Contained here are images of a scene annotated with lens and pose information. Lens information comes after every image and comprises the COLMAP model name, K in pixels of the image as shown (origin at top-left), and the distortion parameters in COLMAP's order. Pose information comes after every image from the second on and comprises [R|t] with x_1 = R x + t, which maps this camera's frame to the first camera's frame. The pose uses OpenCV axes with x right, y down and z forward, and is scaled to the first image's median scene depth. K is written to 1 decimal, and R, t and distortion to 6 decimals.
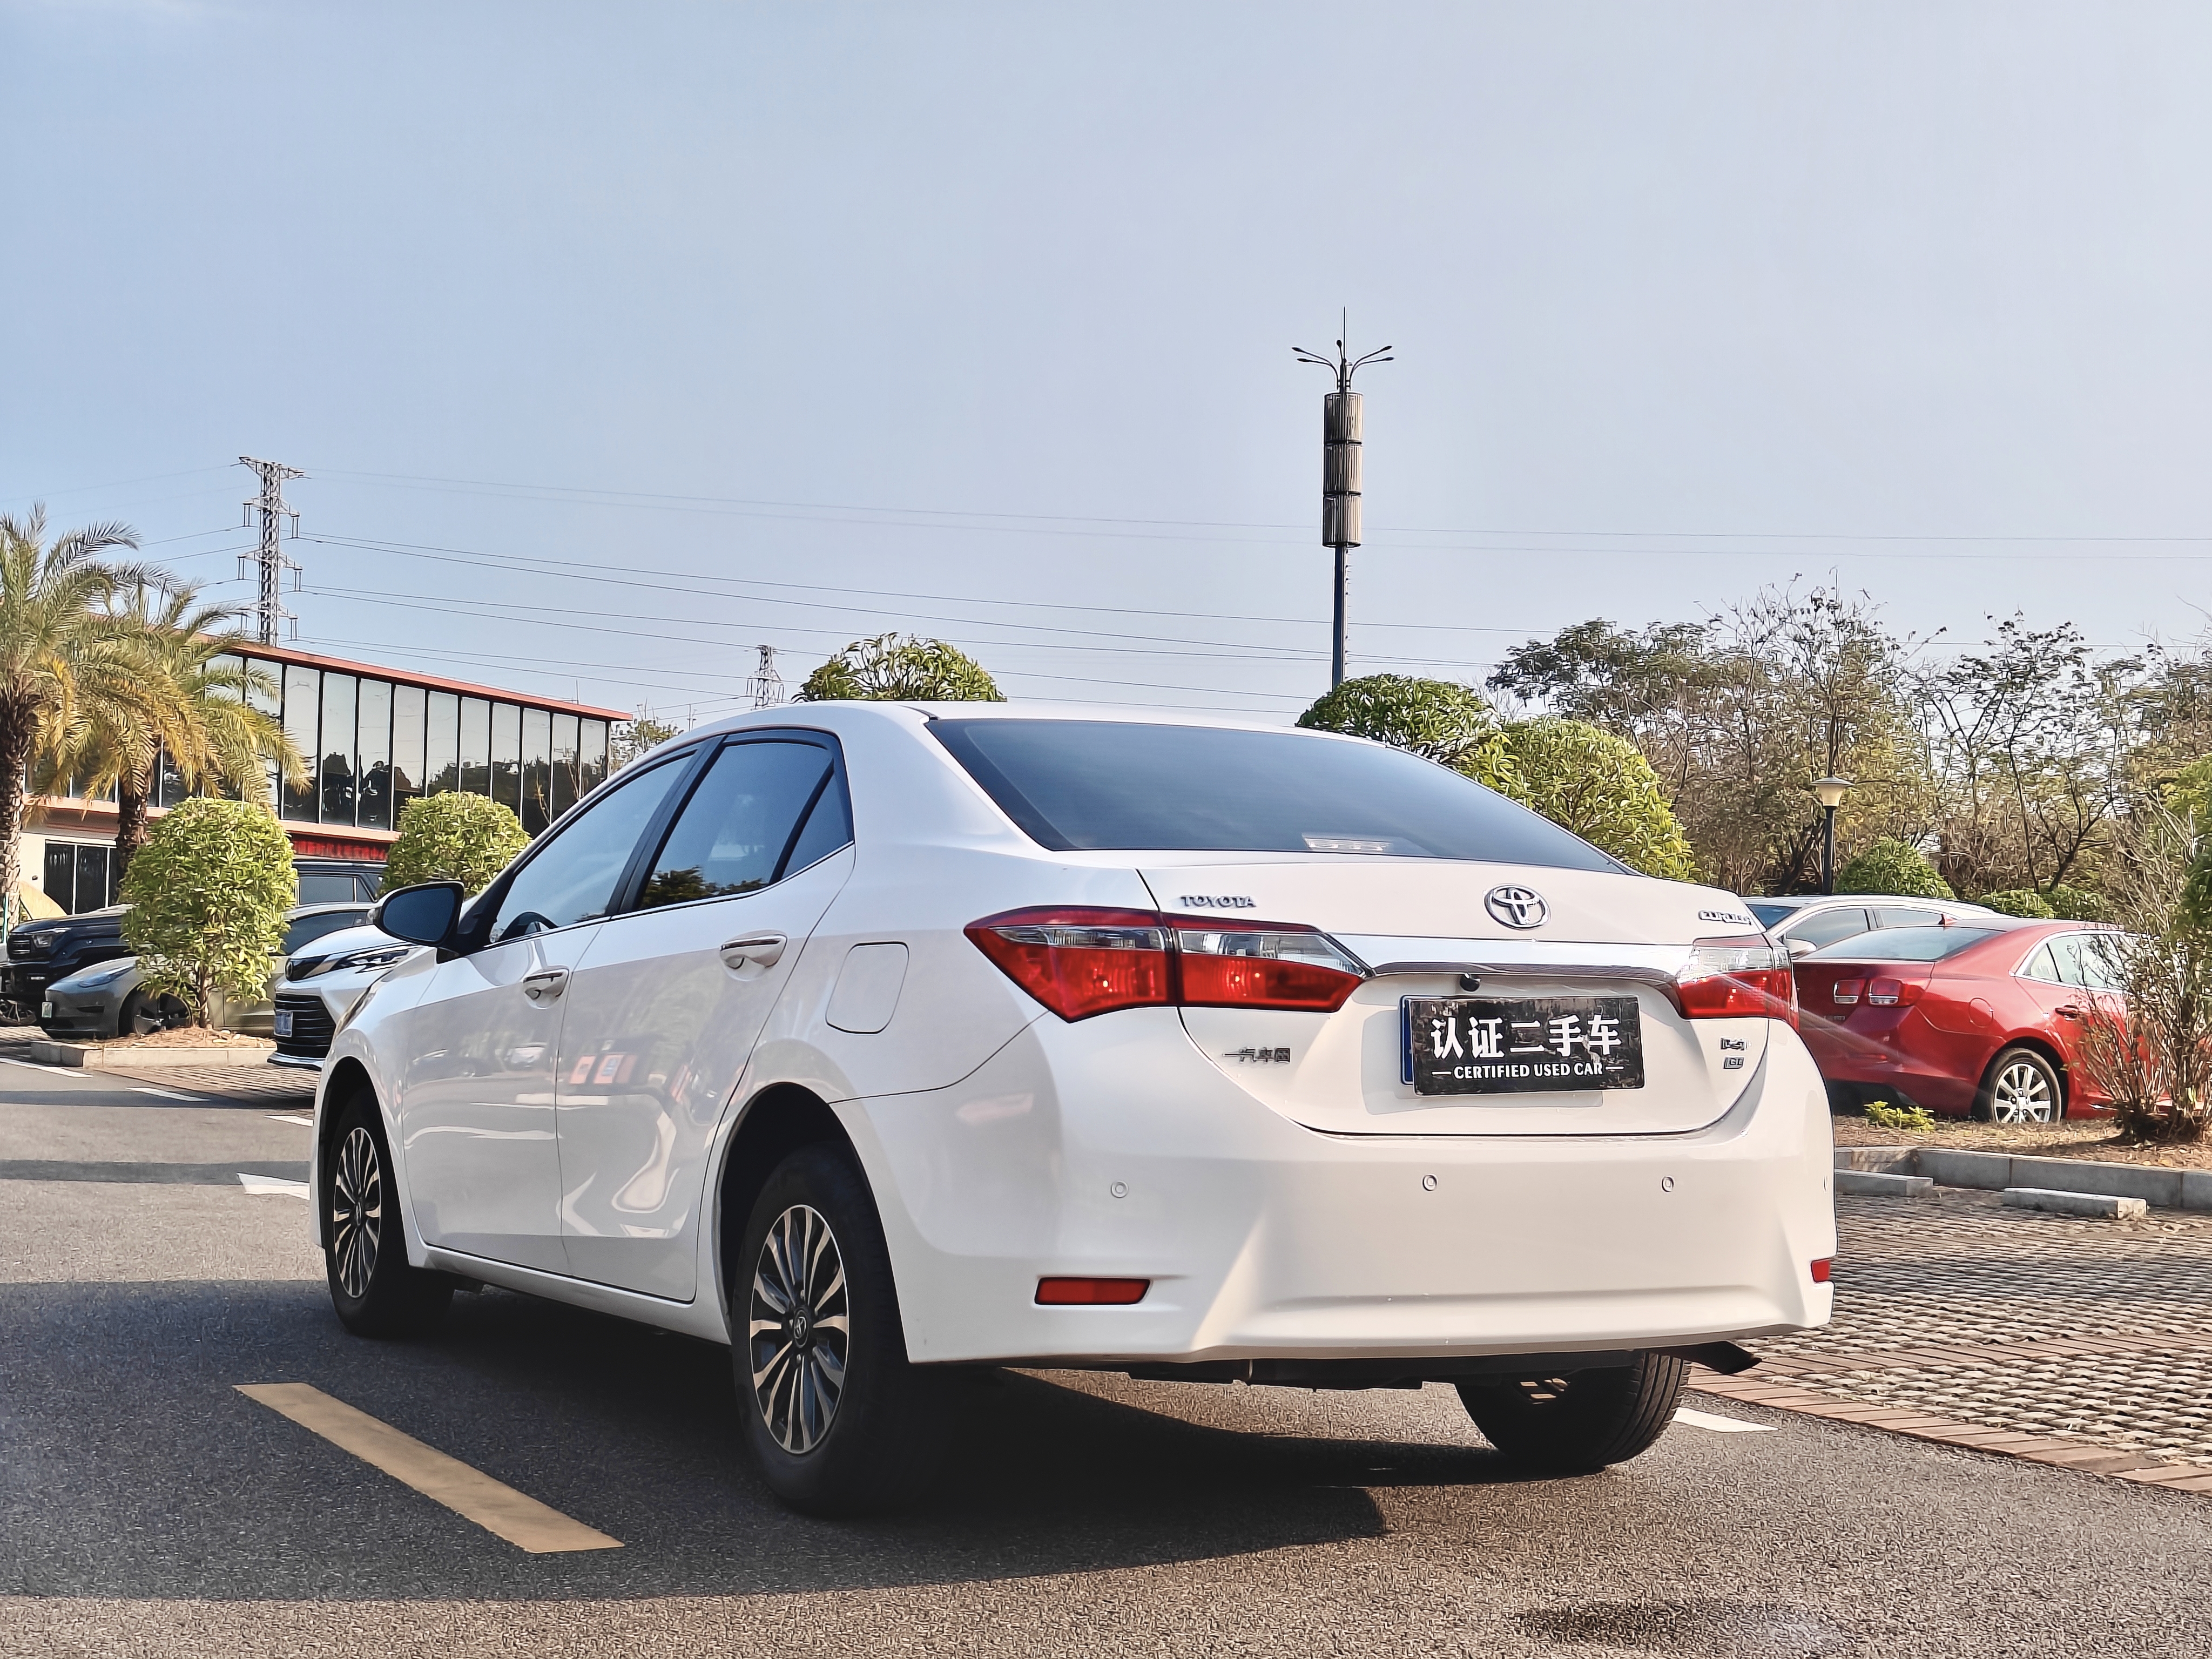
lens RADIAL K [[3133.7, 0, 1106.0], [0, 3133.7, 829.5], [0, 0, 1]] dist [0.085519, -0.289117]
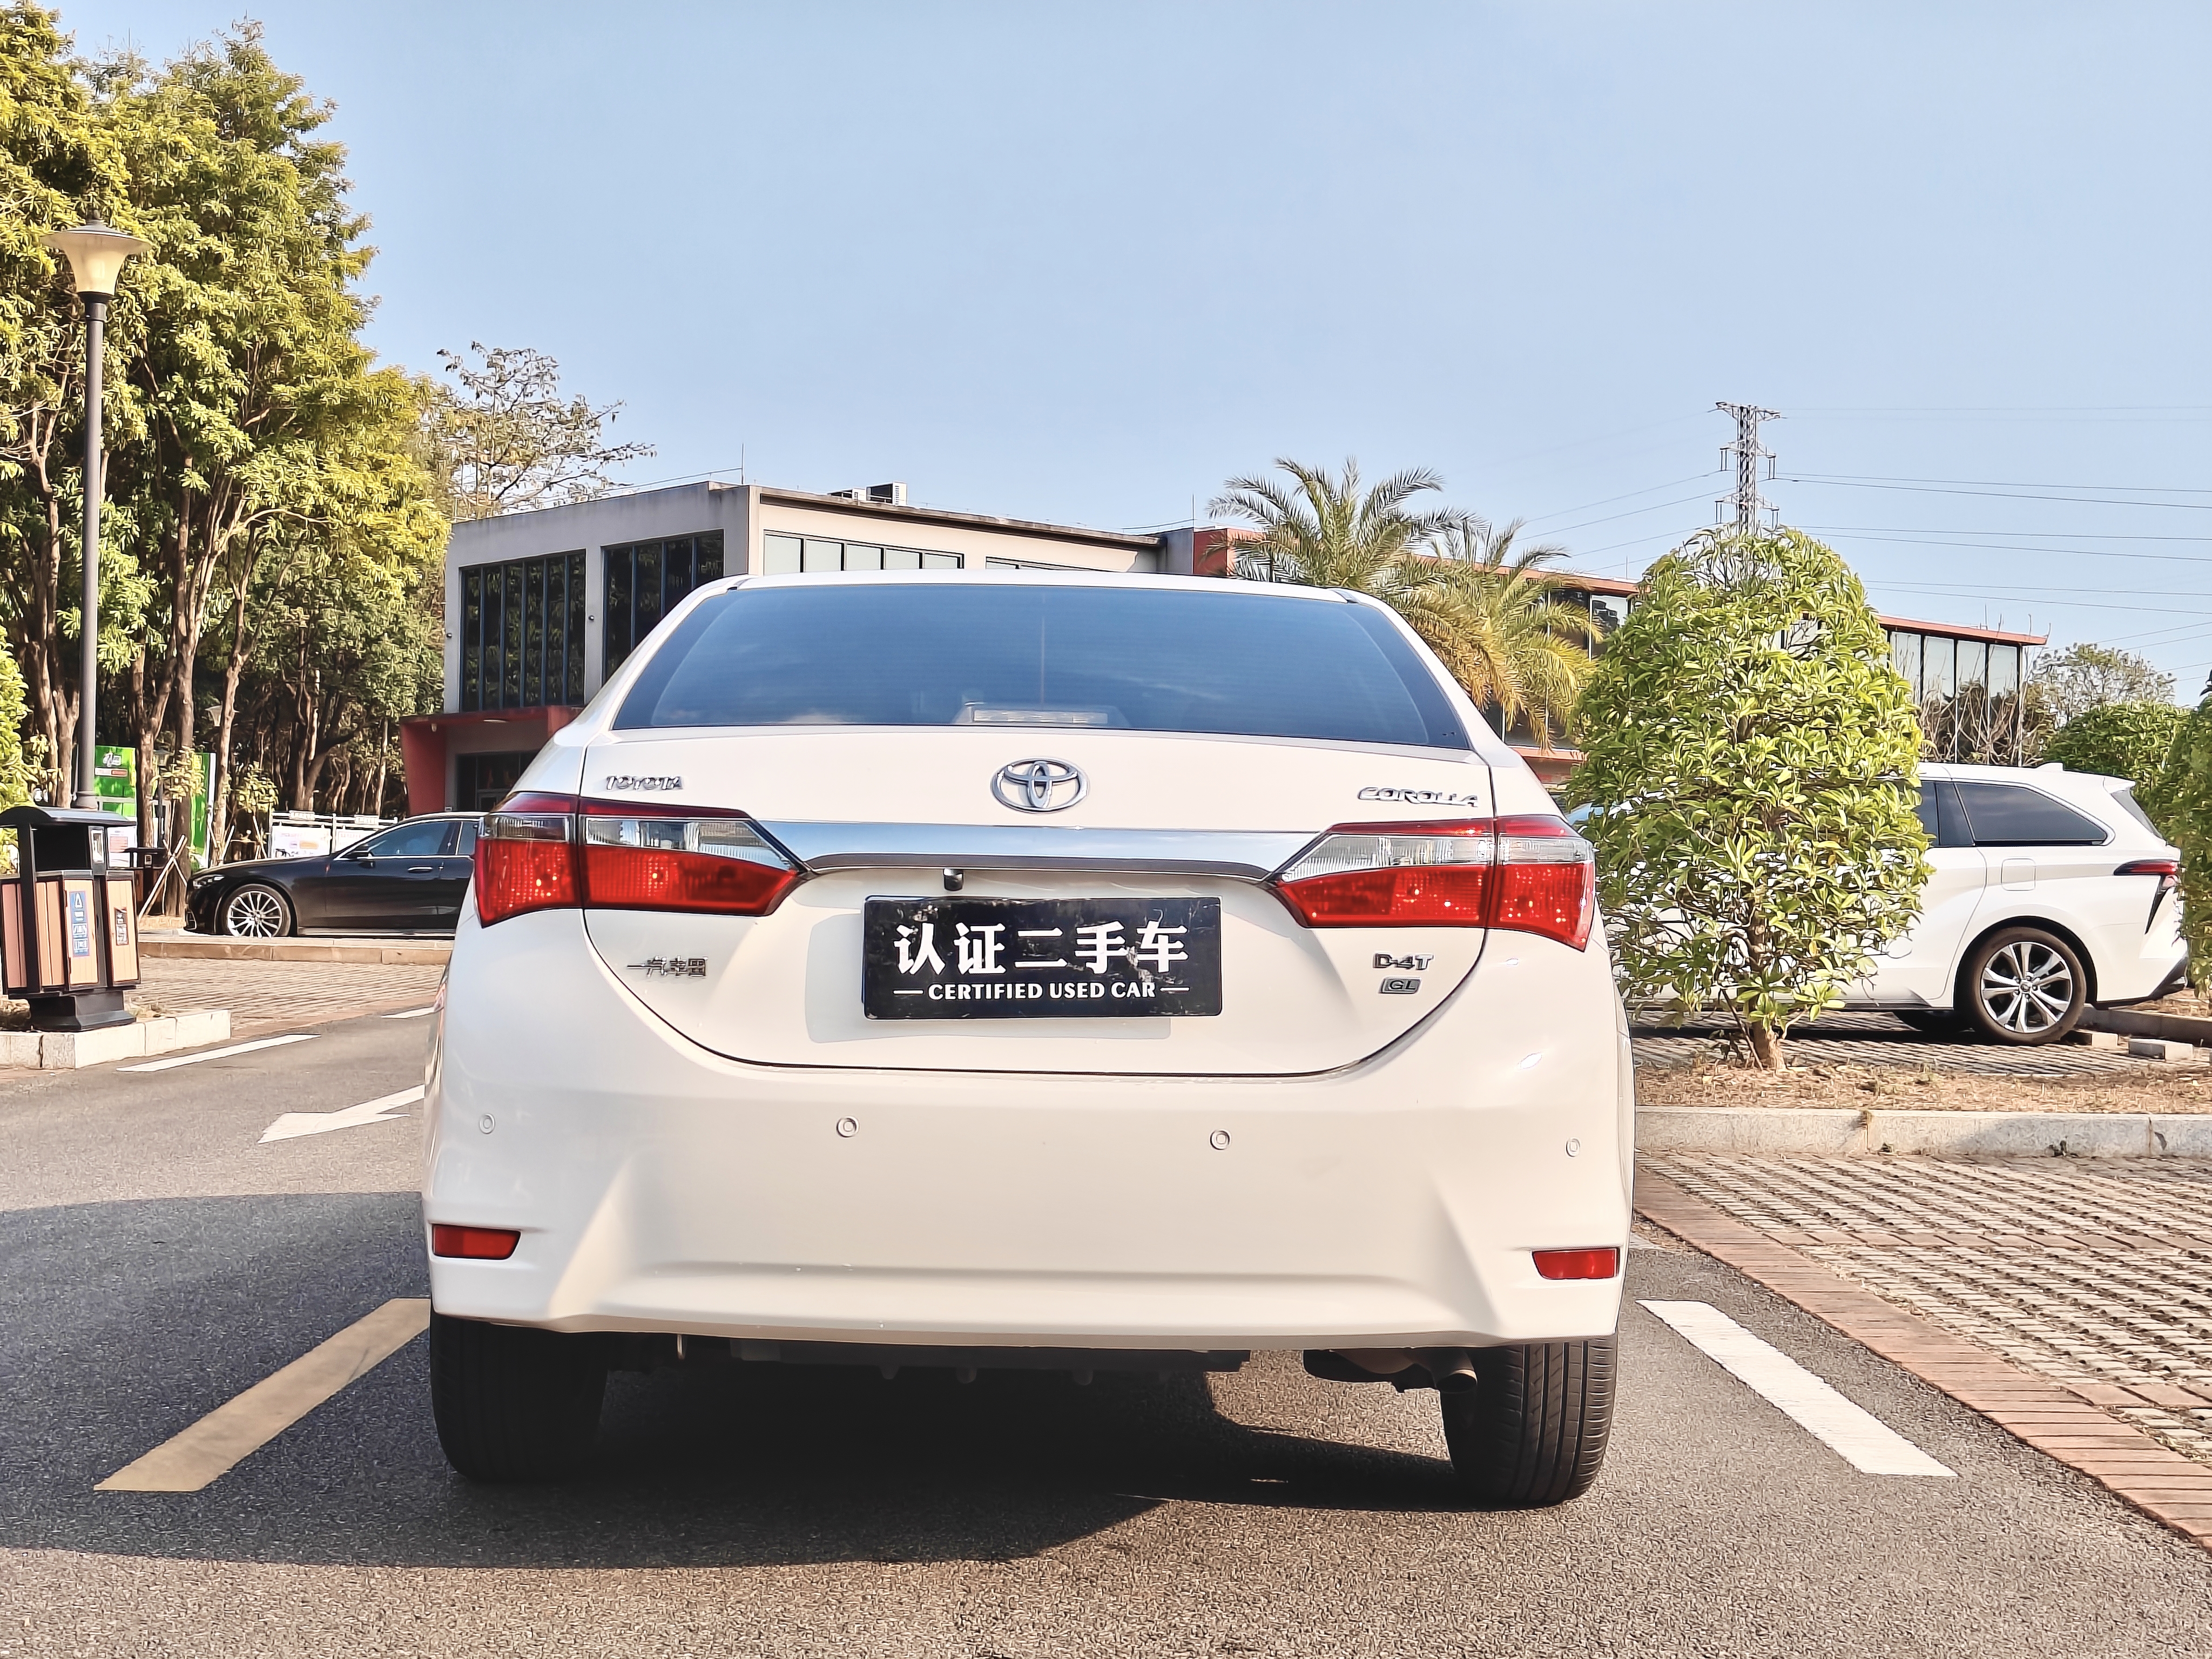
lens RADIAL K [[3084.6, 0, 1100.0], [0, 3084.6, 879.3], [0, 0, 1]] dist [0.198475, -0.733344]
pose [[0.886198, -0.003580, -0.463292, 0.482382], [0.020280, 0.999311, 0.031071, 0.023519], [0.462862, -0.036931, 0.885661, 0.302063]]
